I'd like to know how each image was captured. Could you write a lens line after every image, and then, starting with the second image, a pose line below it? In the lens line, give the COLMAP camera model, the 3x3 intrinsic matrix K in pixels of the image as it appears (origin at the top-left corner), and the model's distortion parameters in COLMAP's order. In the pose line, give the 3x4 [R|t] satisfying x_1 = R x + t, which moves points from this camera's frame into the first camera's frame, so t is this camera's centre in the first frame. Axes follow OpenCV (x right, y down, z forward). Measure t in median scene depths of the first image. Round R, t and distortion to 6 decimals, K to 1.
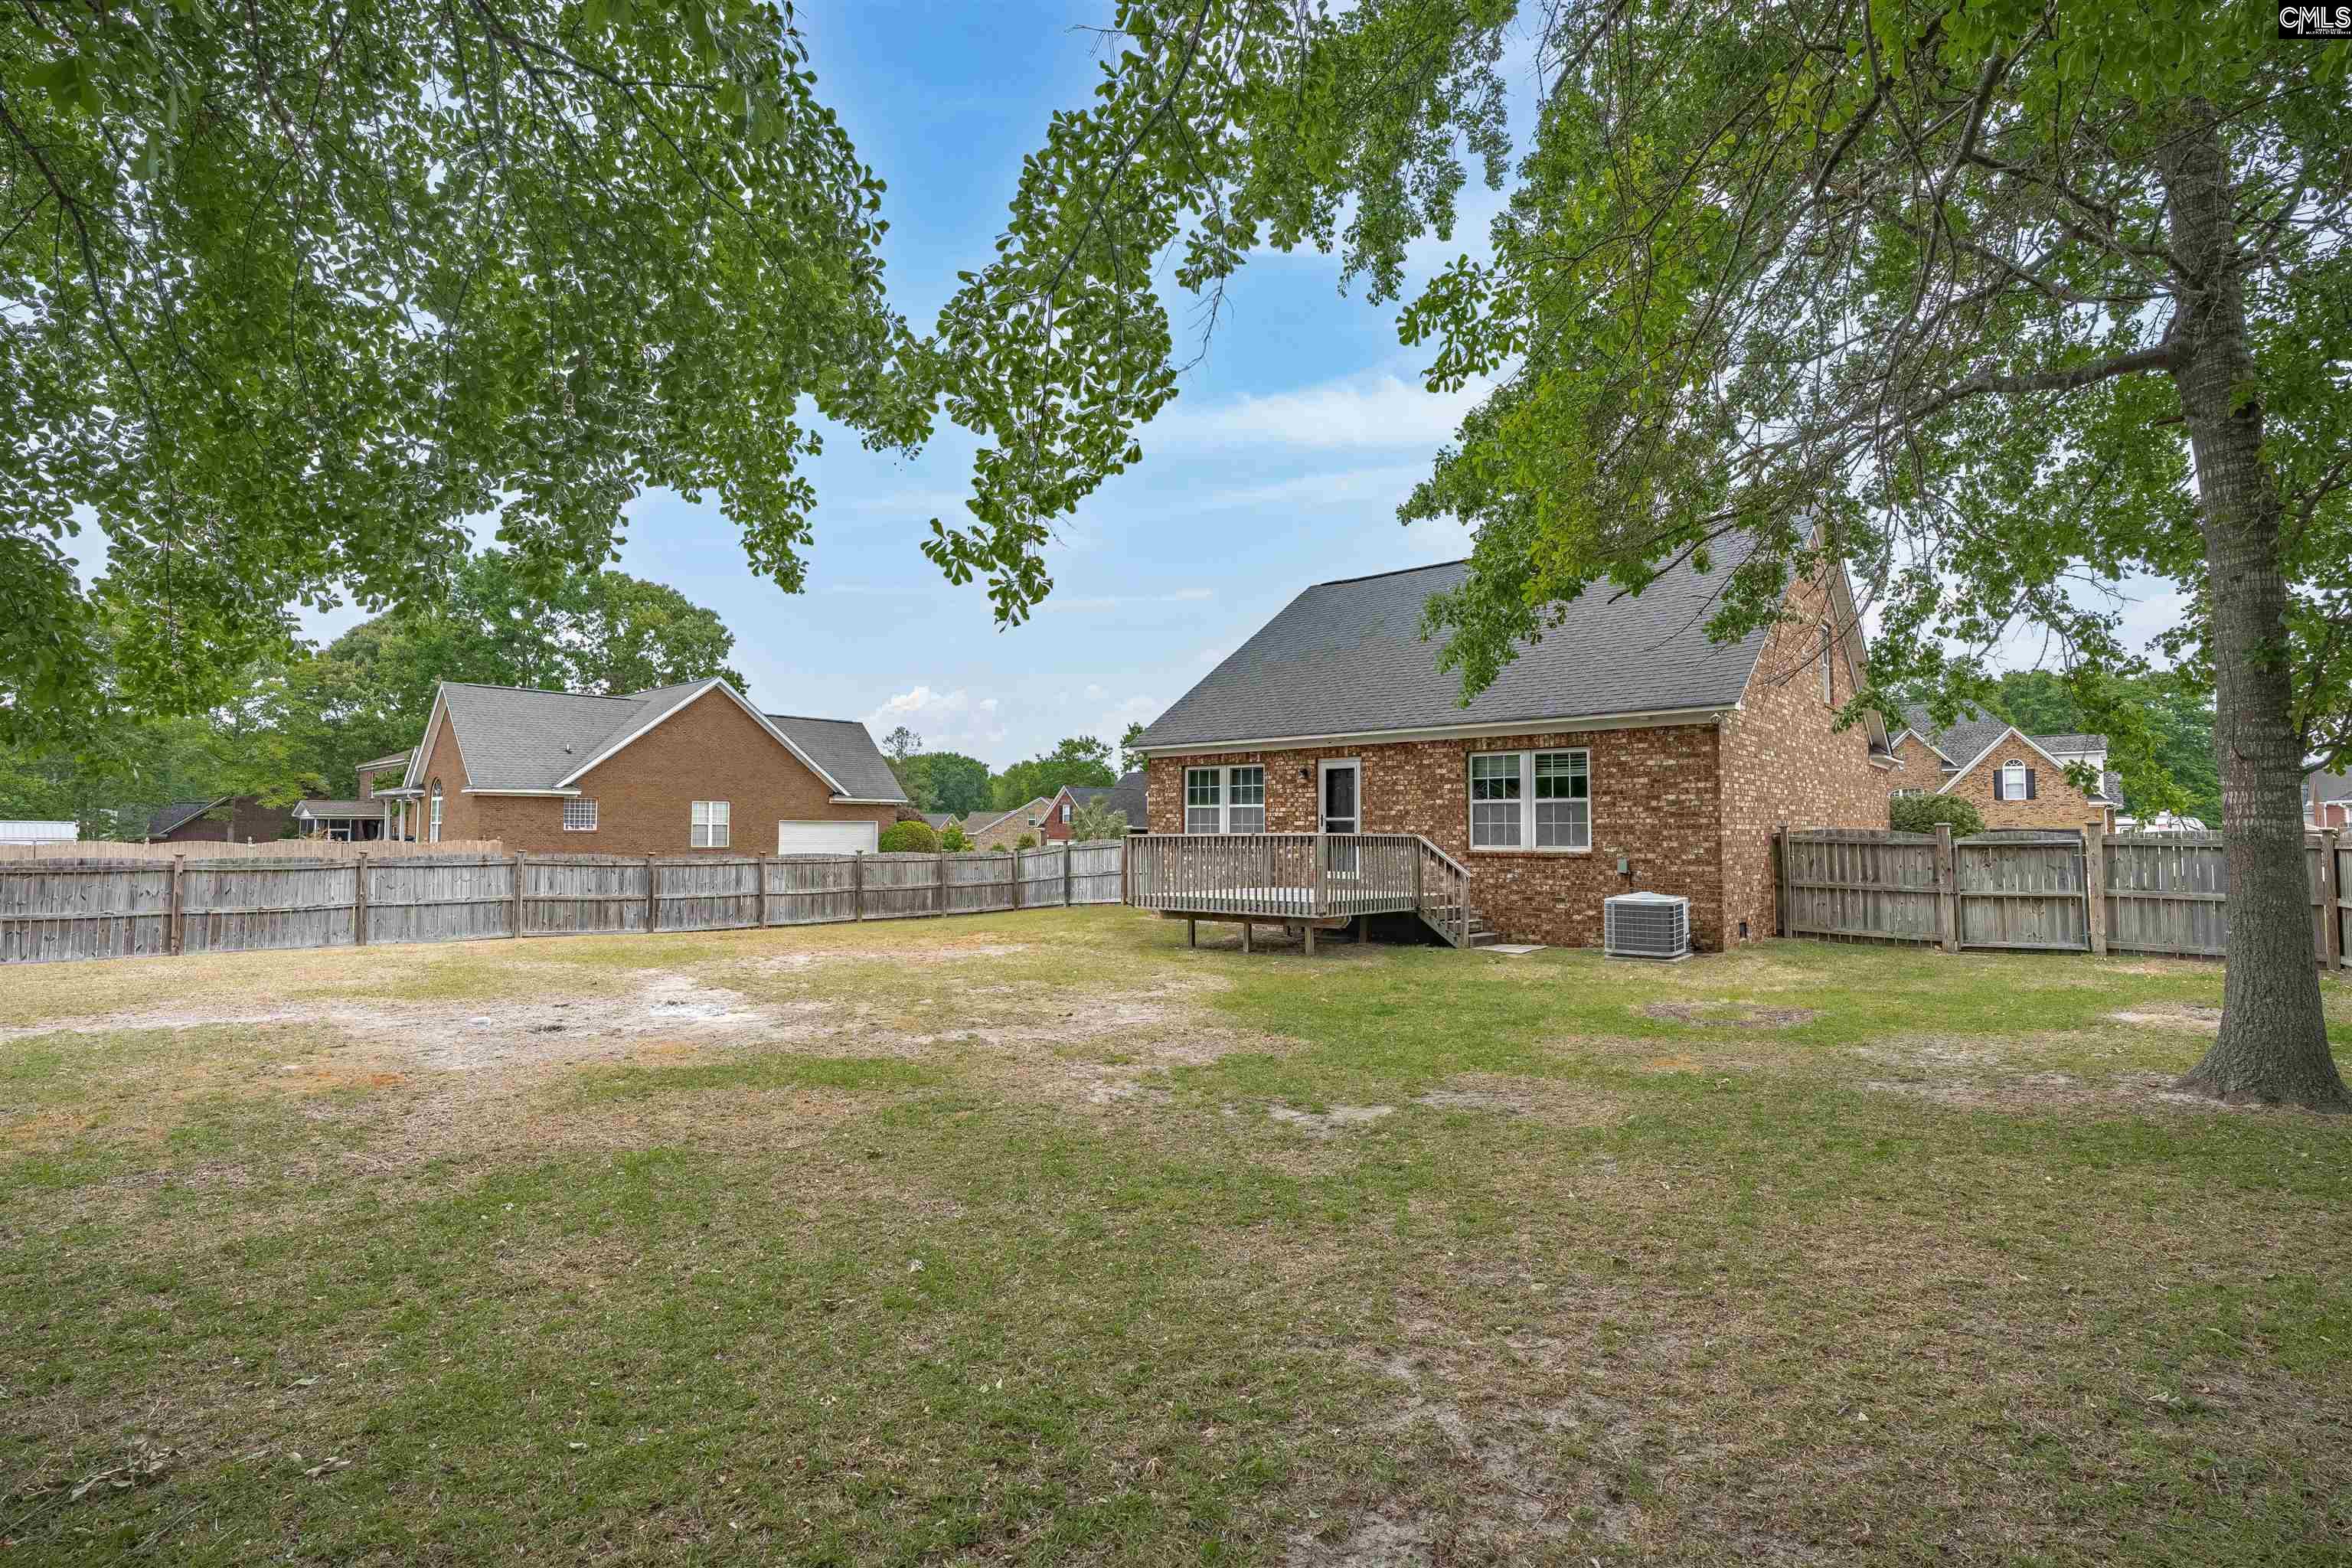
lens RADIAL K [[1097.8, 0, 1176.0], [0, 1097.8, 784.0], [0, 0, 1]] dist [-0.038054, 0.011891]
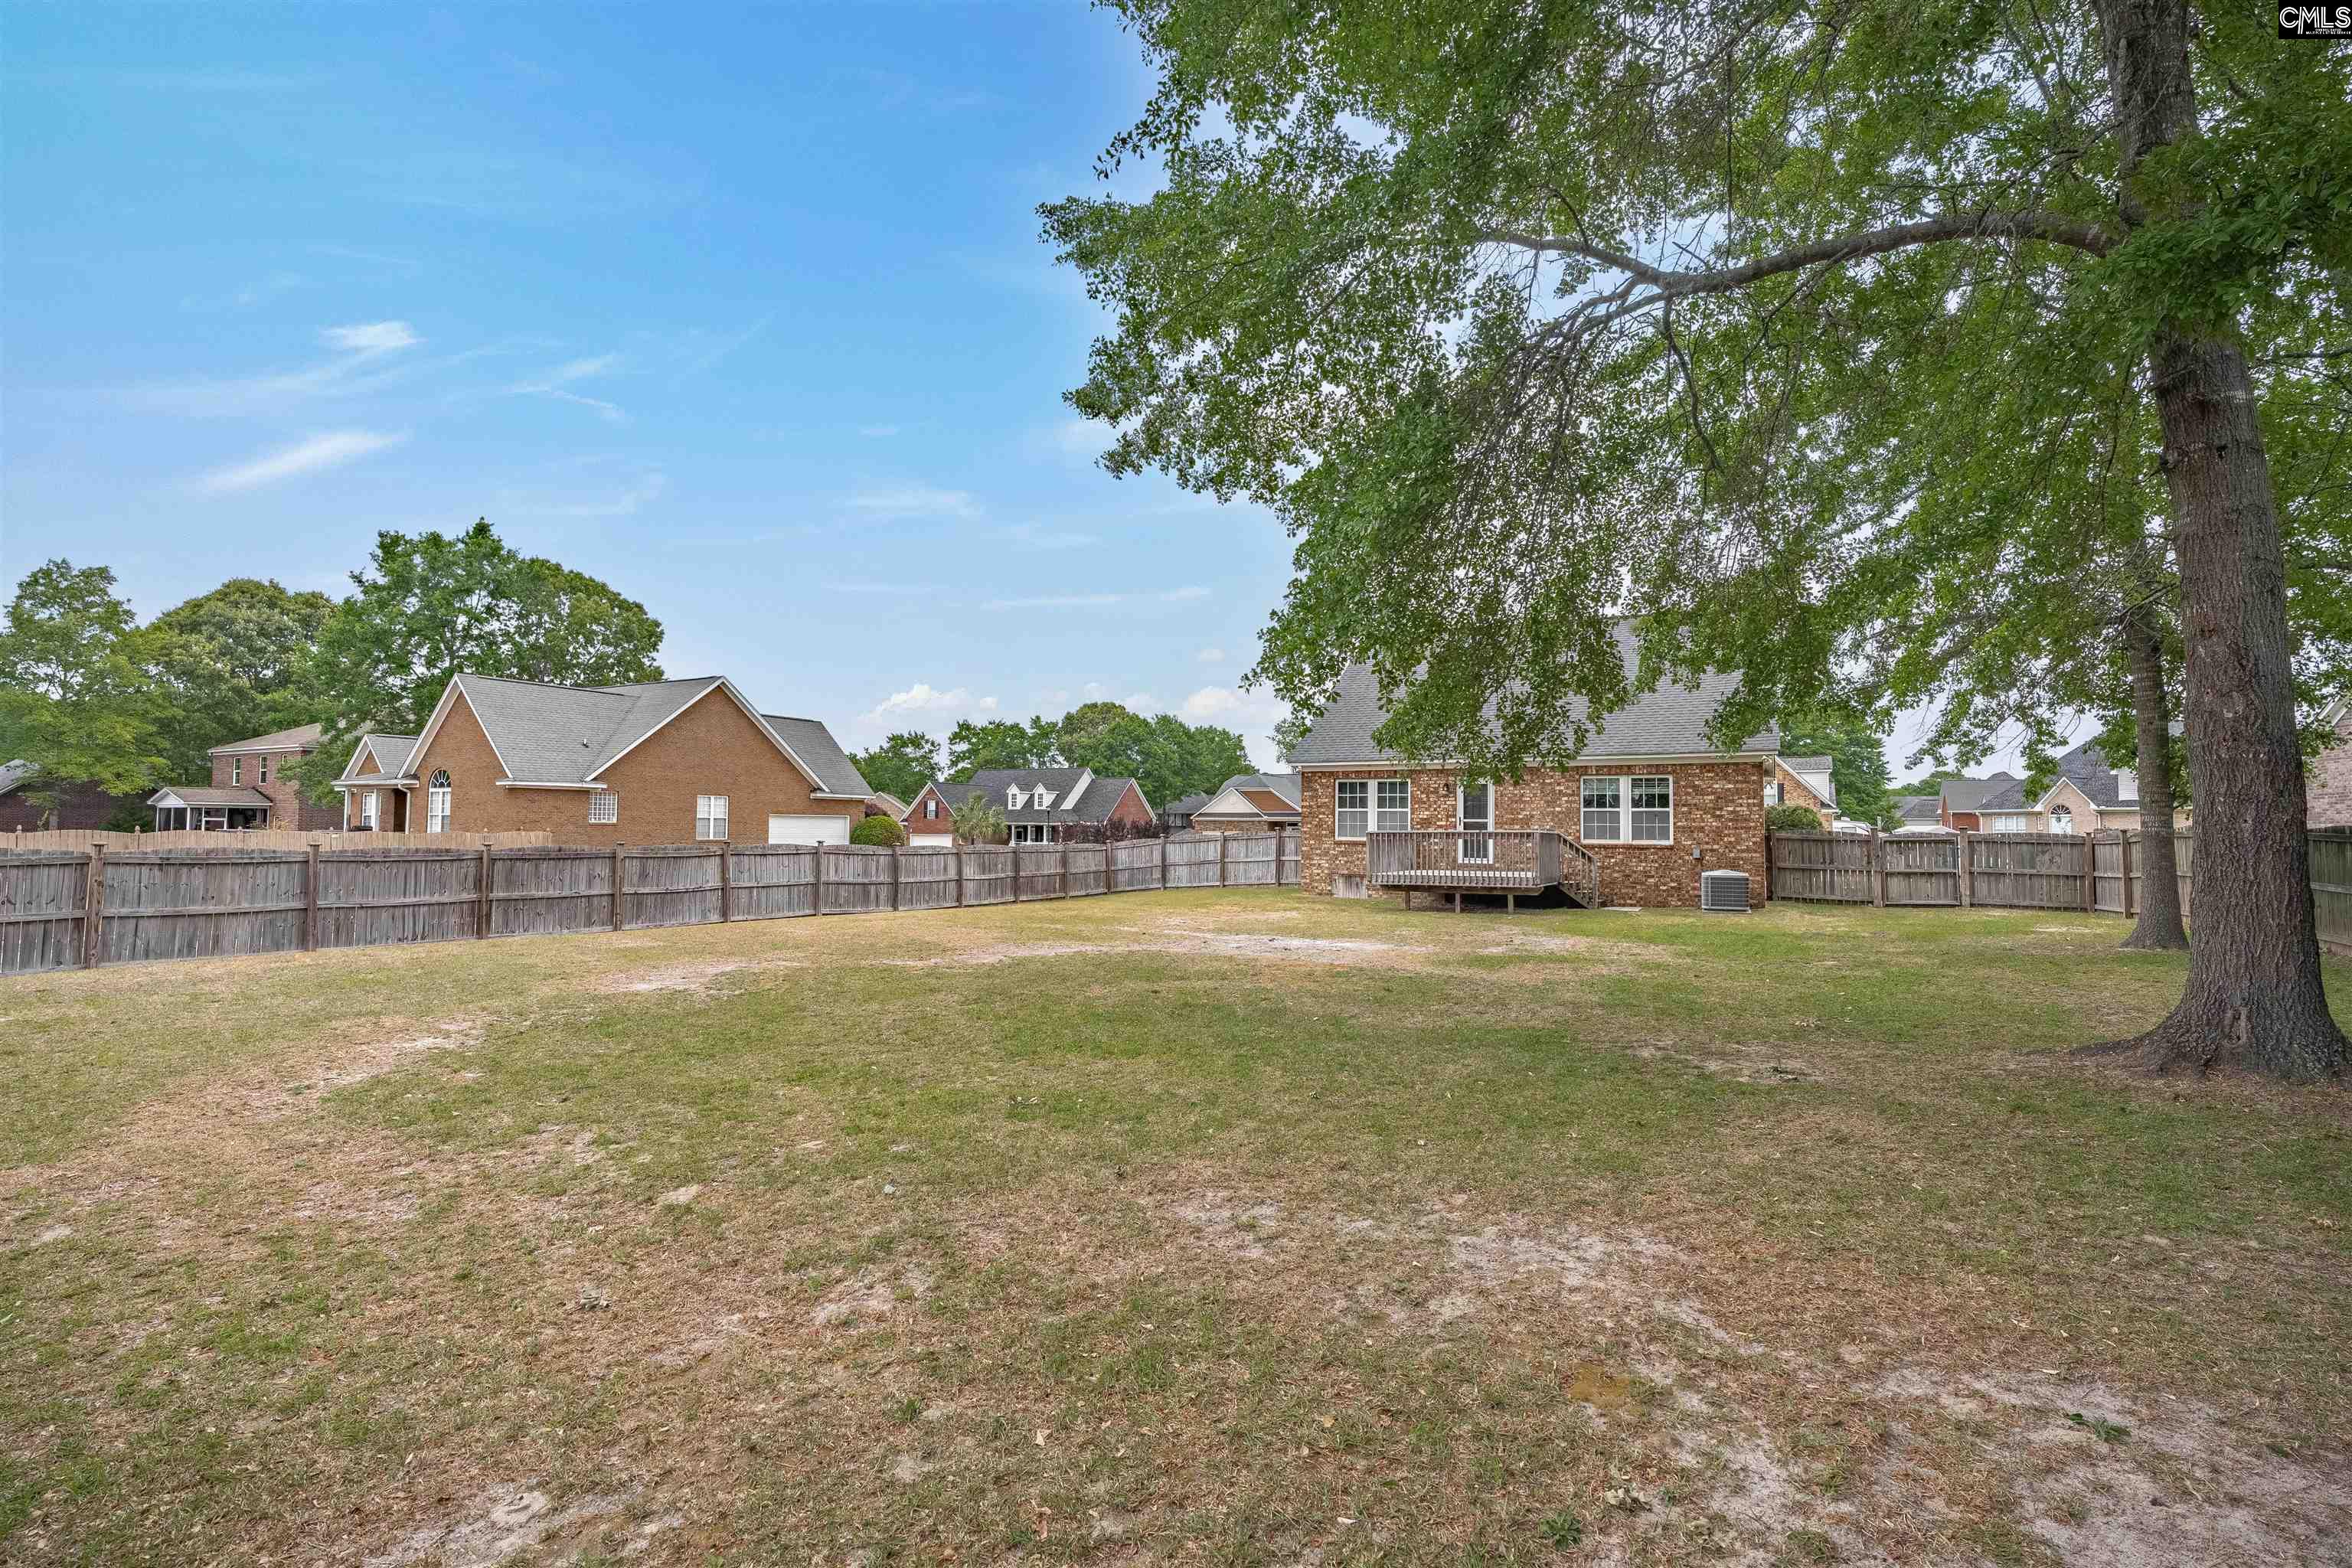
lens RADIAL K [[1097.8, 0, 1176.0], [0, 1097.8, 784.0], [0, 0, 1]] dist [-0.038054, 0.011891]
pose [[0.974718, 0.015805, 0.222878, -0.547834], [-0.016649, 0.999860, 0.001907, -0.010749], [-0.222816, -0.005570, 0.974845, -0.273799]]
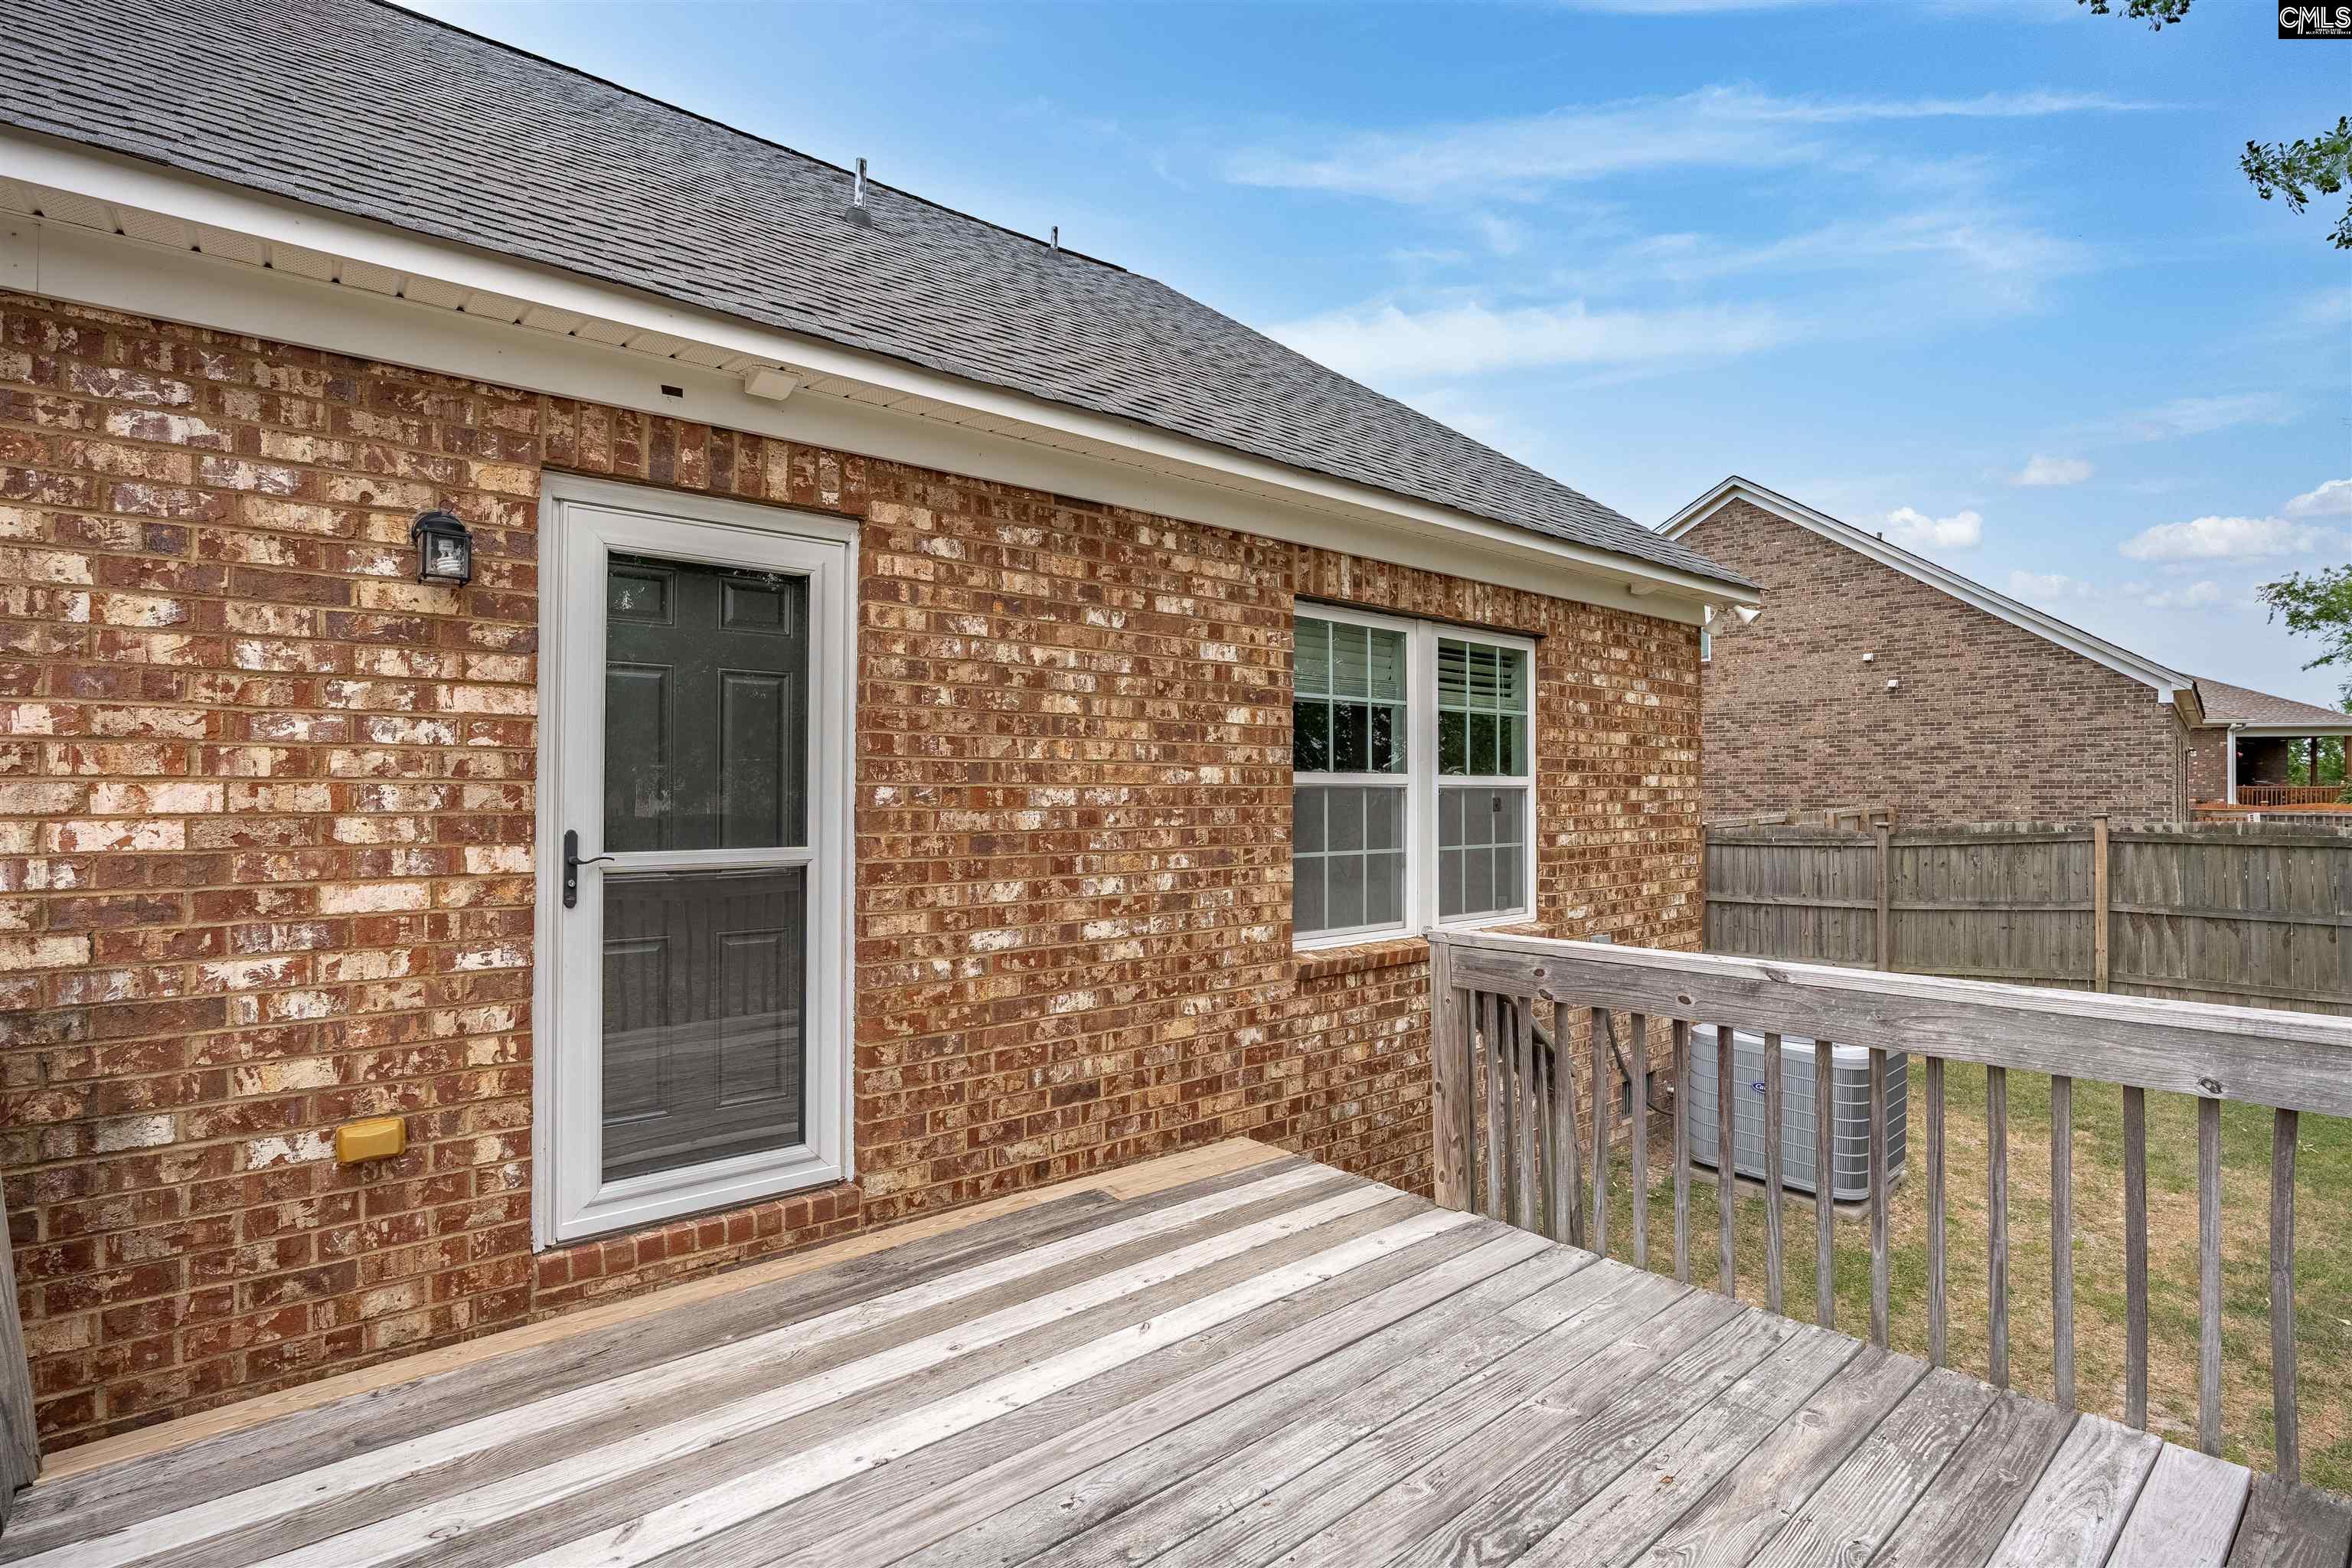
lens RADIAL K [[1097.8, 0, 1176.0], [0, 1097.8, 784.0], [0, 0, 1]] dist [-0.038054, 0.011891]
pose [[0.162780, 0.005632, 0.986646, -0.005956], [-0.044865, 0.998992, 0.001699, 0.017608], [-0.985642, -0.044543, 0.162868, 0.934221]]
